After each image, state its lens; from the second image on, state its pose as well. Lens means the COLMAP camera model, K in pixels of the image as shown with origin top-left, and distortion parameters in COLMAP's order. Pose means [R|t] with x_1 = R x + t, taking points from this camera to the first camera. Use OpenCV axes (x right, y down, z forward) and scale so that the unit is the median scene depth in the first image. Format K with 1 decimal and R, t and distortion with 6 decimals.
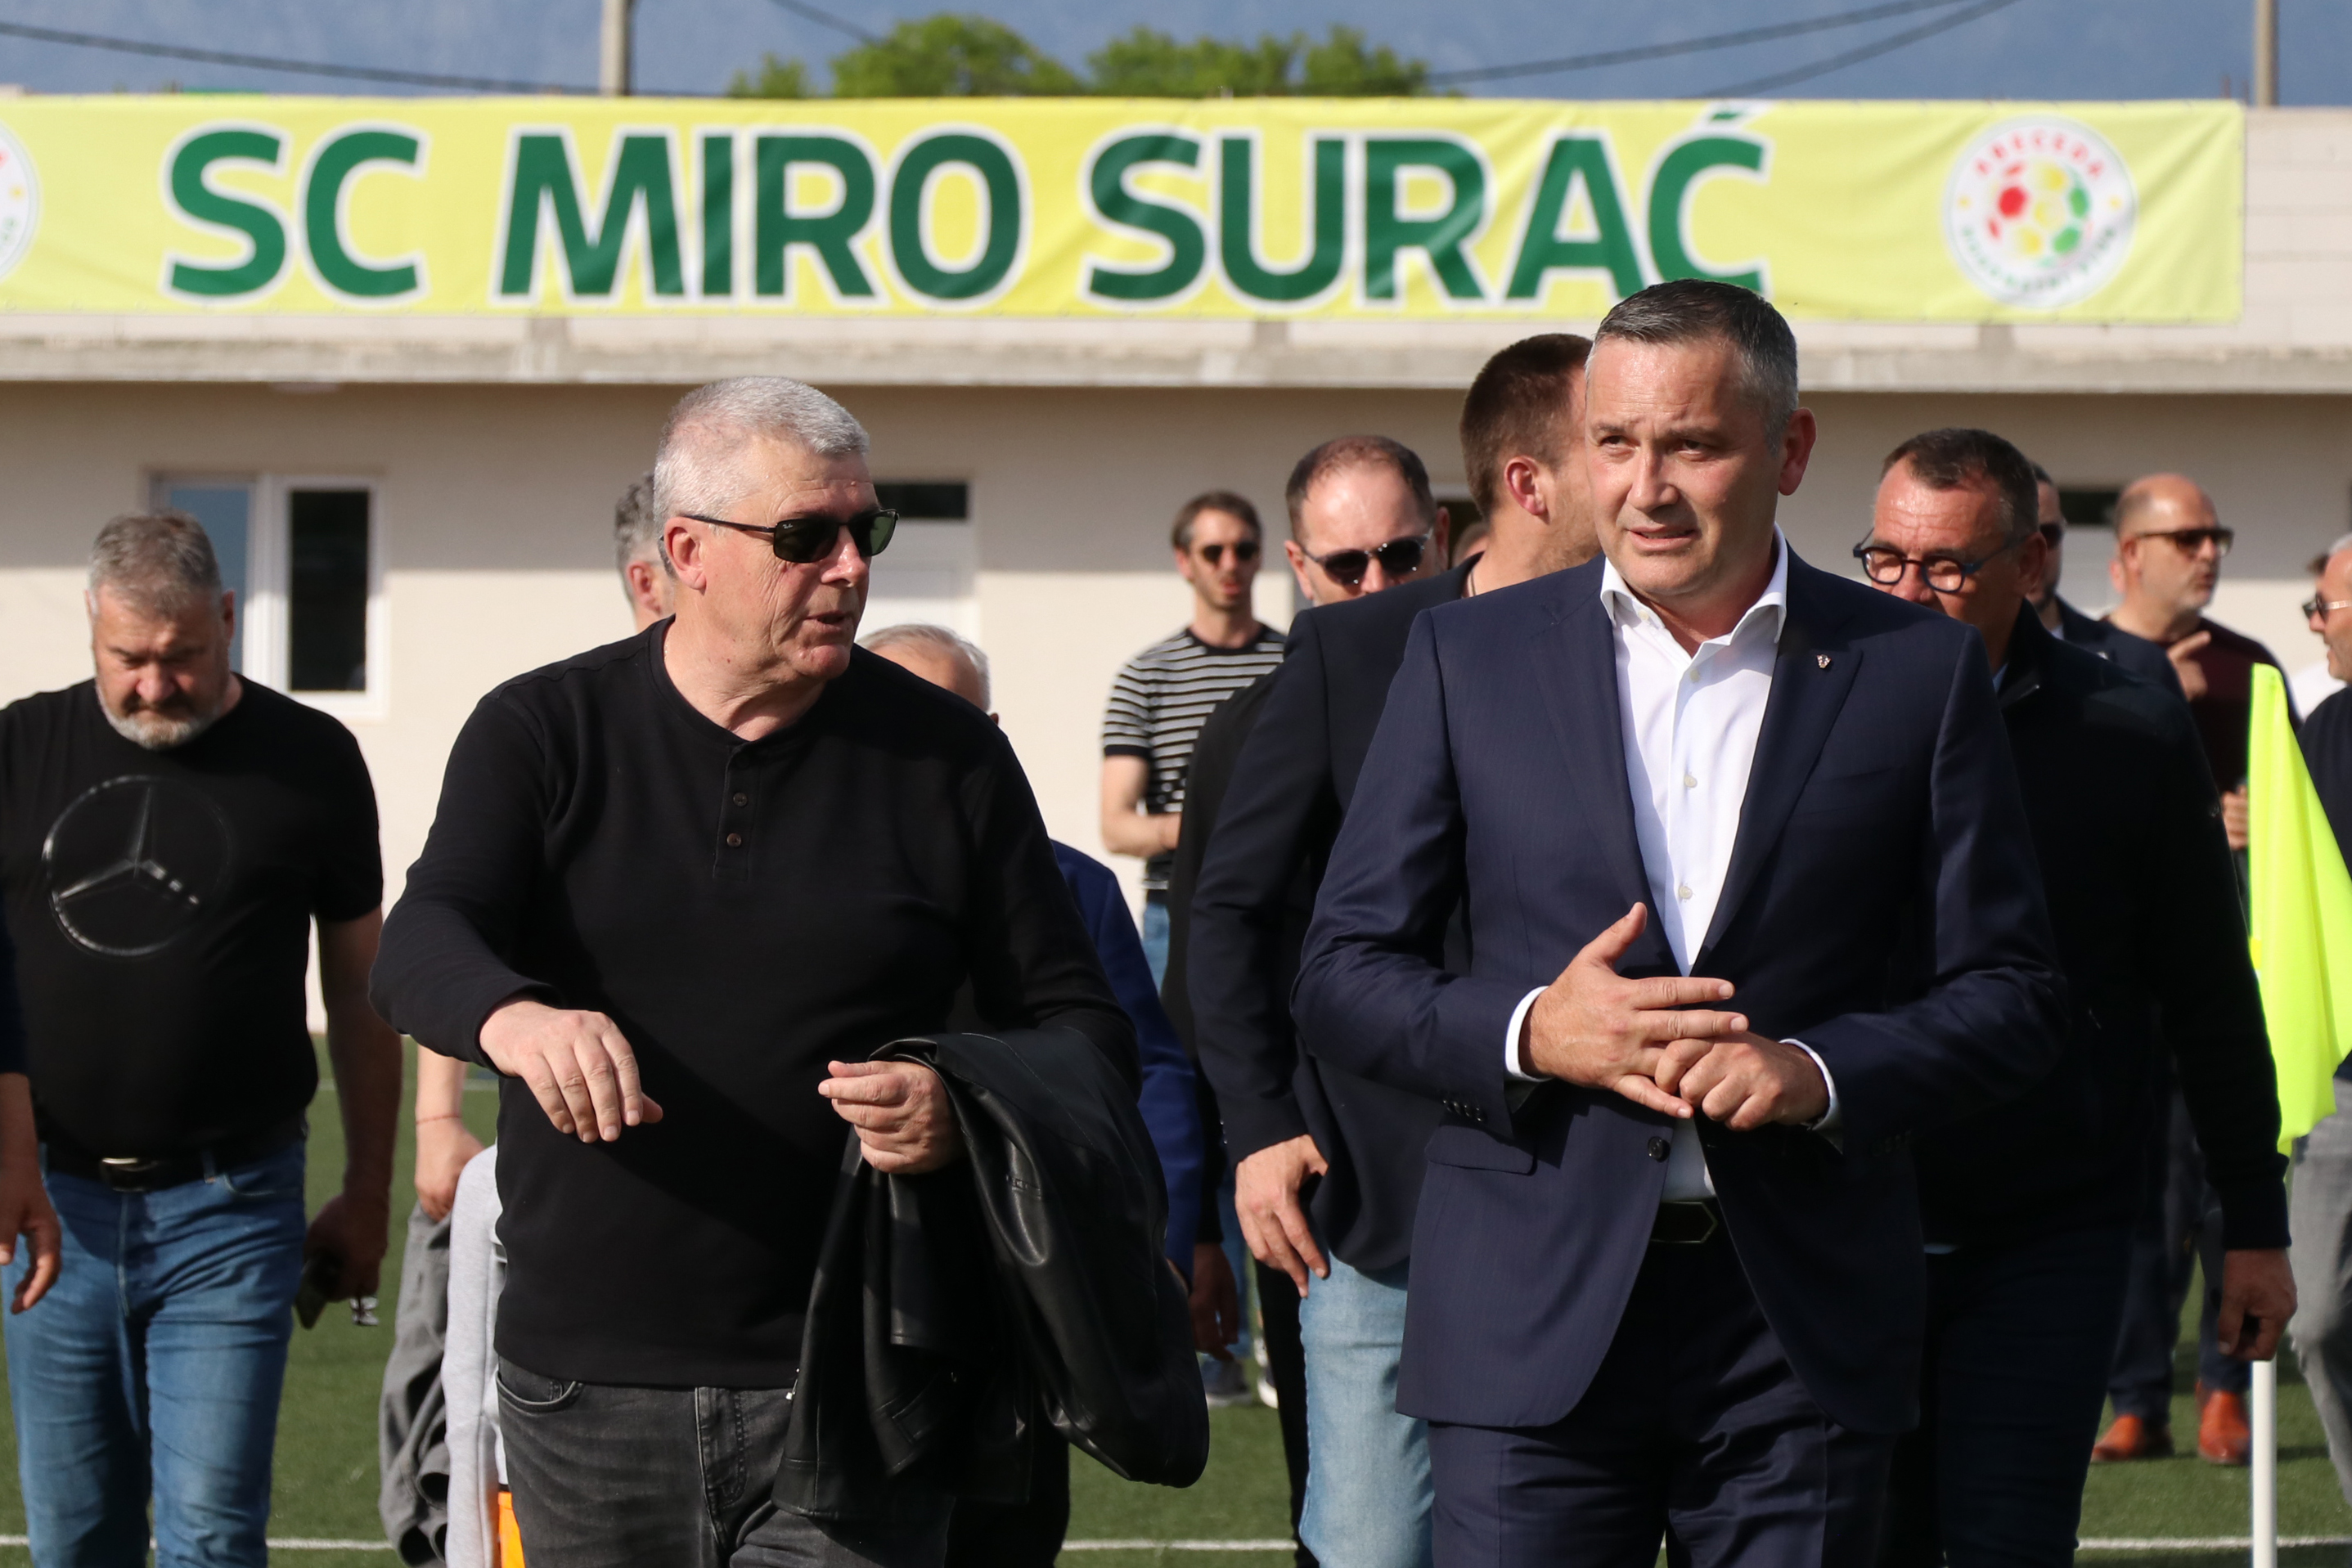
lens RADIAL K [[11182.0, 0, 1259.6], [0, 11182.0, 786.1], [0, 0, 1]] dist [0.136698, 0.000000]
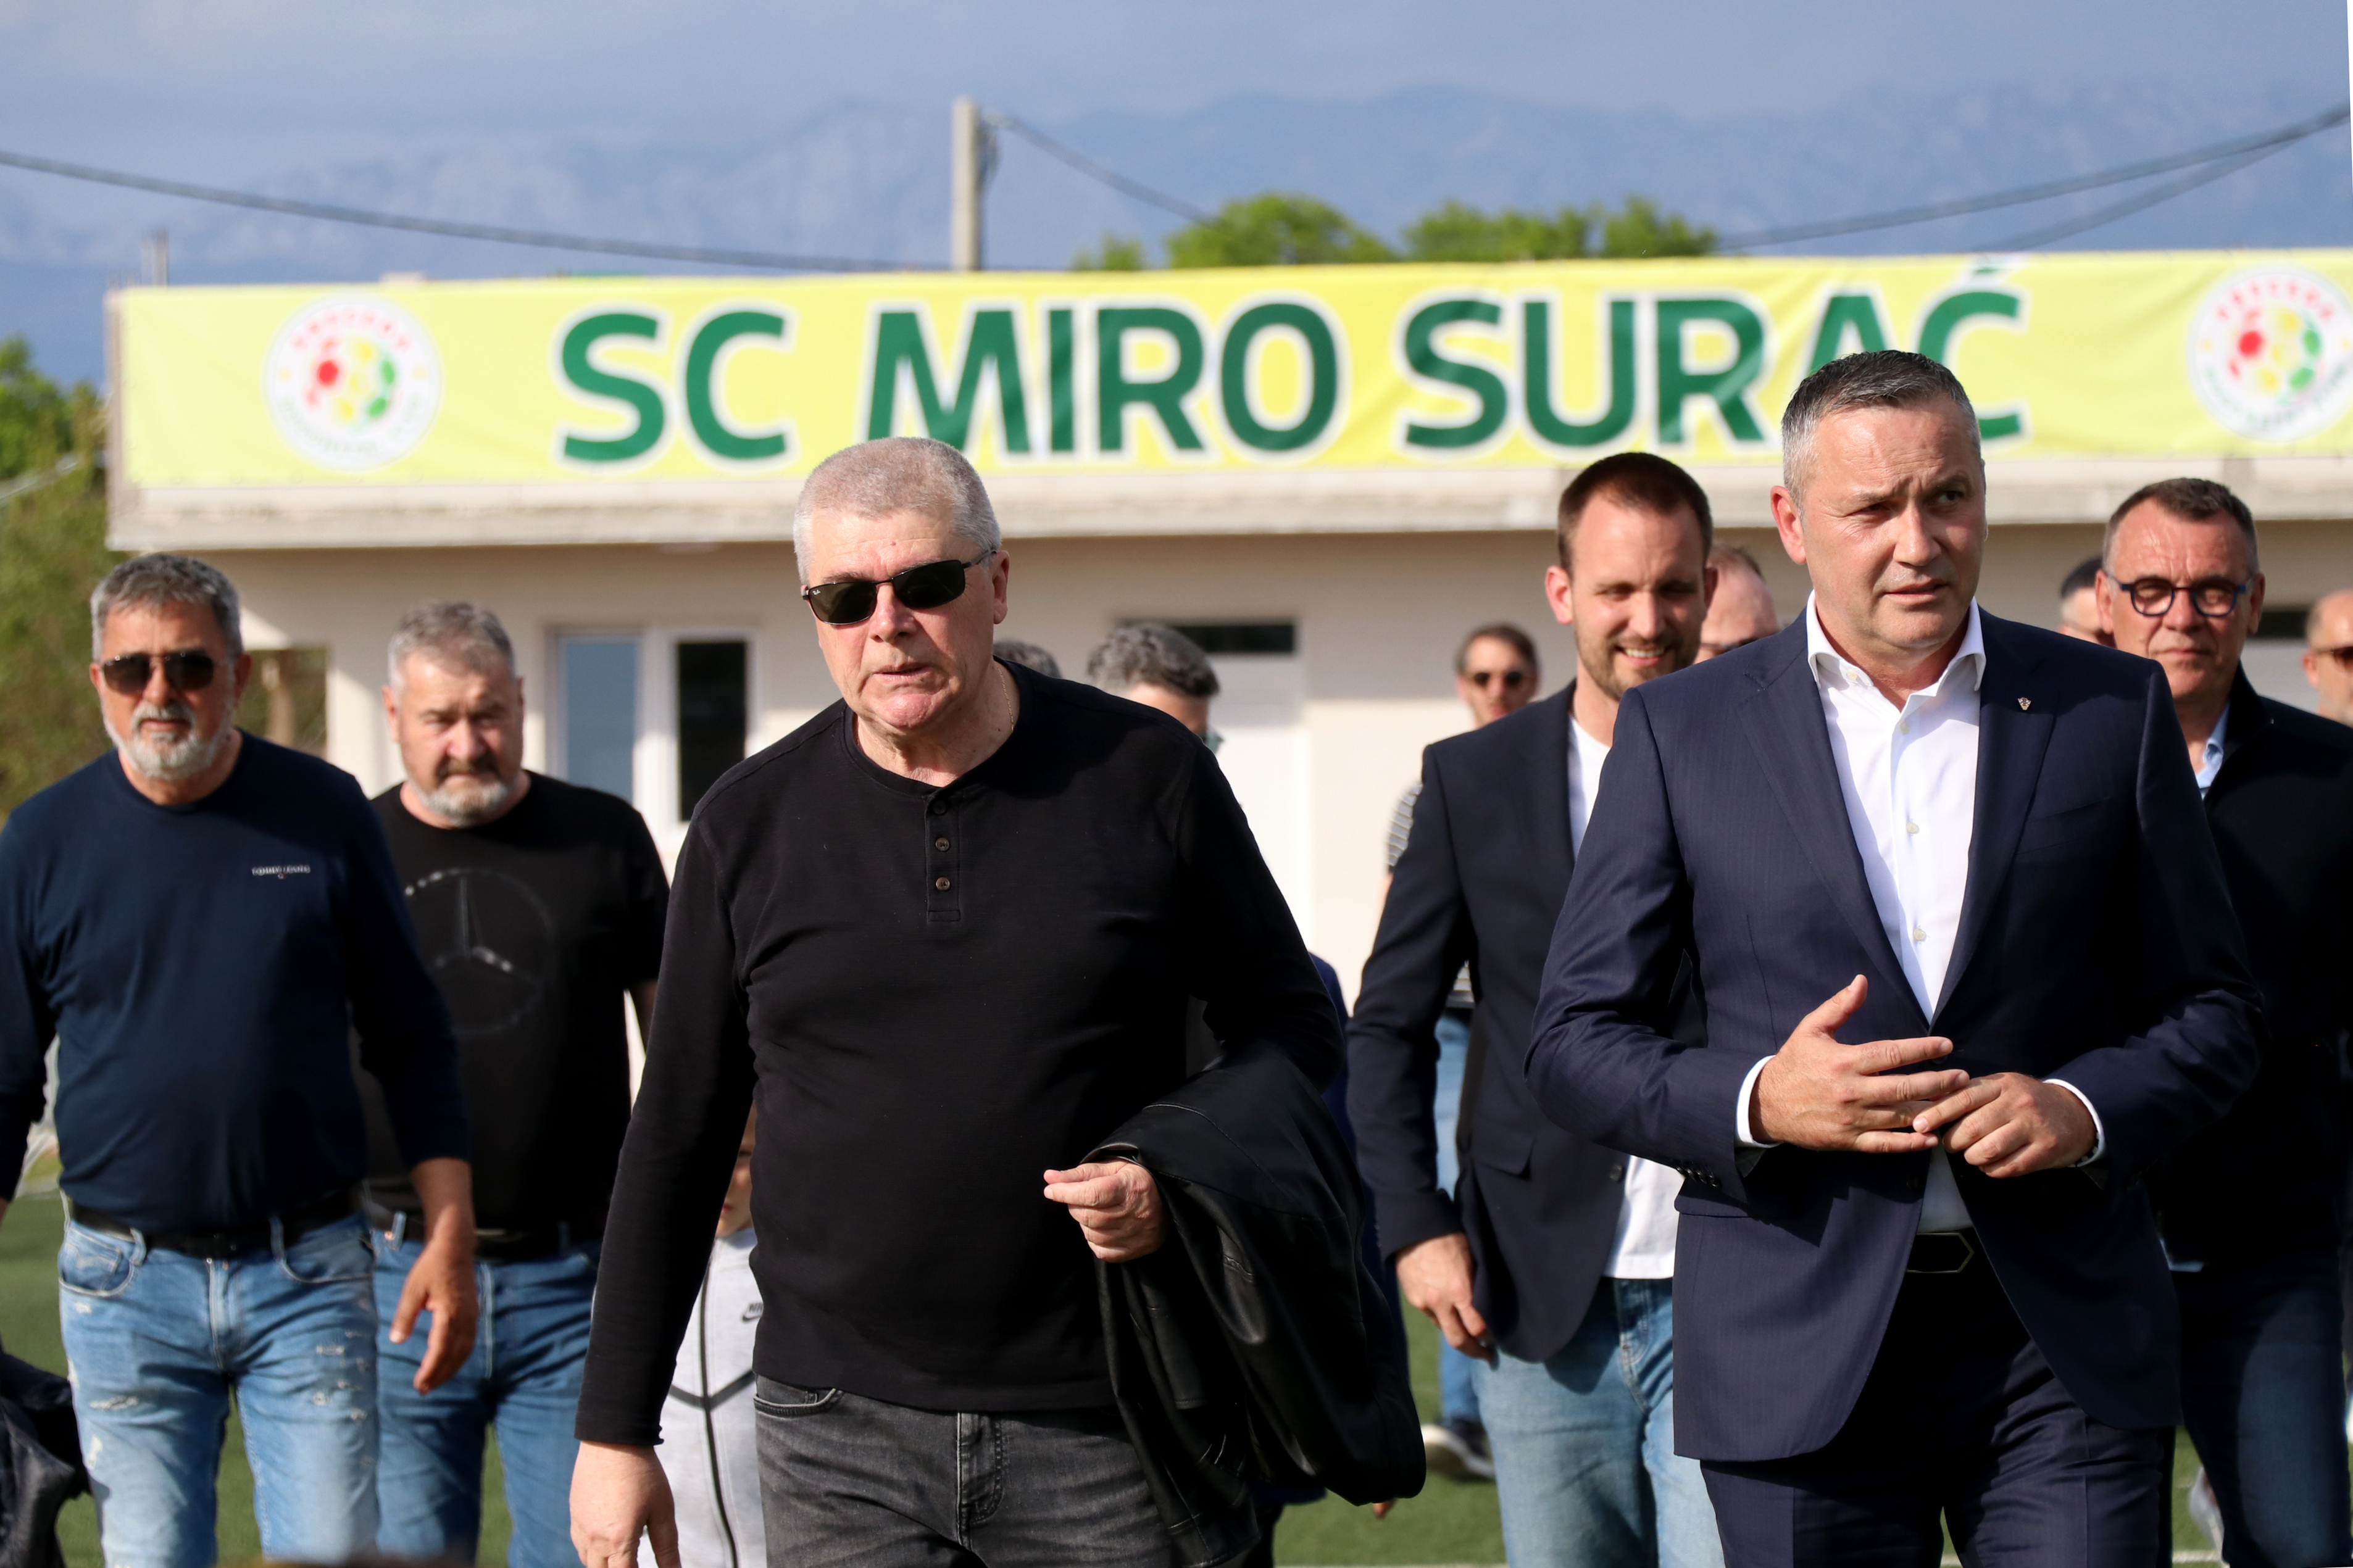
lens RADIAL K [[13193.3, 0, 1174.6], [0, 13193.3, 790.2], [0, 0, 1]] dist [0.062712, 0.000000]
pose [[0.999781, -0.018687, -0.009376, -0.026081], [0.018694, 0.999825, 0.000644, -0.011736], [0.009363, -0.000819, 0.999956, -0.283294]]
